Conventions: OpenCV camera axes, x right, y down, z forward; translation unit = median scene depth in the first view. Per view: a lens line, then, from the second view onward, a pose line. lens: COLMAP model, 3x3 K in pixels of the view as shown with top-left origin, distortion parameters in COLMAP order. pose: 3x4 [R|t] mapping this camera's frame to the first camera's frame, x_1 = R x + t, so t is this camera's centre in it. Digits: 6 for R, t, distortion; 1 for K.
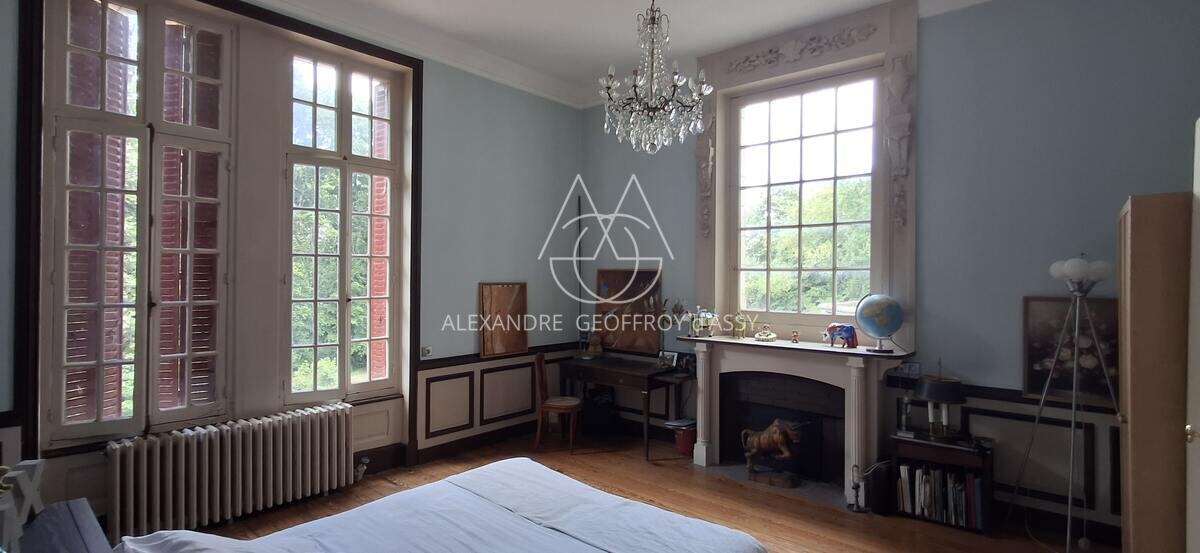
lens RADIAL K [[547.4, 0, 607.3], [0, 547.4, 274.3], [0, 0, 1]] dist [-0.009698, 0.000730]
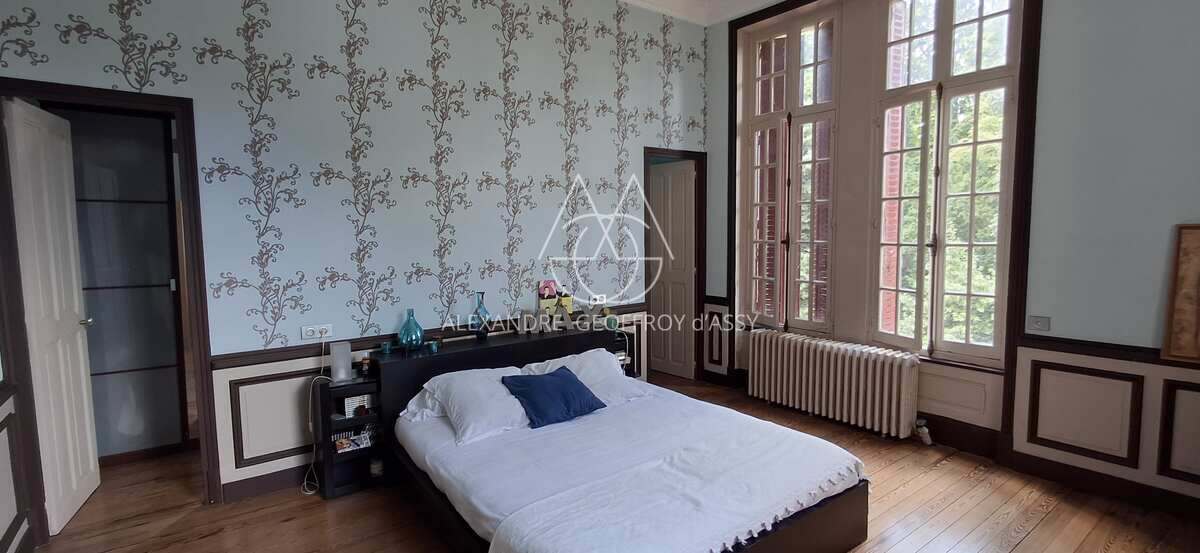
lens RADIAL K [[547.4, 0, 607.3], [0, 547.4, 274.3], [0, 0, 1]] dist [-0.009698, 0.000730]
pose [[-0.215784, 0.079006, -0.973239, 0.518836], [0.015878, 0.996873, 0.077404, 0.016273], [0.976312, 0.001250, -0.216364, 0.668060]]
